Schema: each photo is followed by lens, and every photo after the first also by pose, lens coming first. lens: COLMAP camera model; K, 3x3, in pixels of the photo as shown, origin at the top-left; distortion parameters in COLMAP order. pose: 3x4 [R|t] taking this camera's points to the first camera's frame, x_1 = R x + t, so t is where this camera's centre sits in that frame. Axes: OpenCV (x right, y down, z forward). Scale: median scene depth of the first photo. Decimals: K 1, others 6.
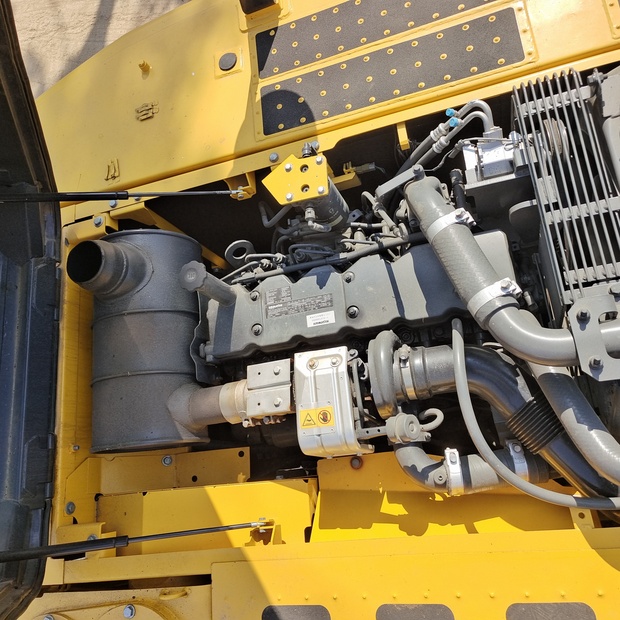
lens RADIAL K [[558.3, 0, 311.5], [0, 558.3, 310.6], [0, 0, 1]] dist [0.027559, 0.006172]
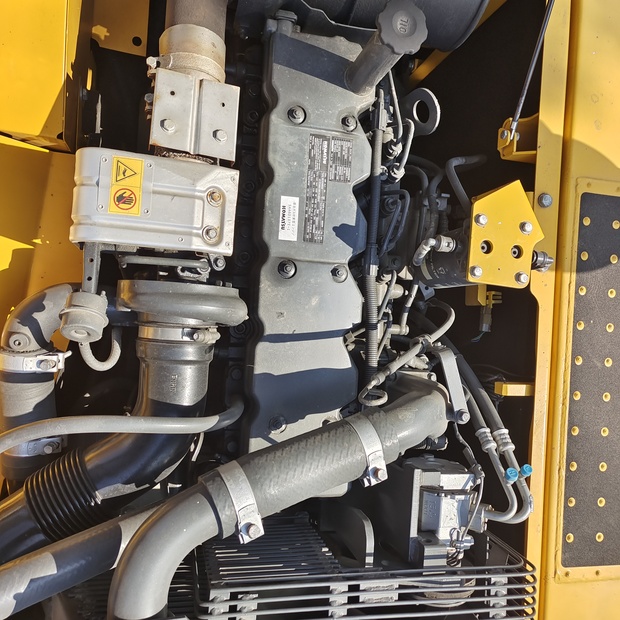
lens RADIAL K [[558.3, 0, 313.0], [0, 558.3, 307.9], [0, 0, 1]] dist [0.027559, 0.006172]
pose [[-0.228123, 0.934210, 0.274248, -0.073831], [-0.971197, -0.238248, 0.003727, -0.041246], [0.068821, -0.265499, 0.961652, 0.330832]]
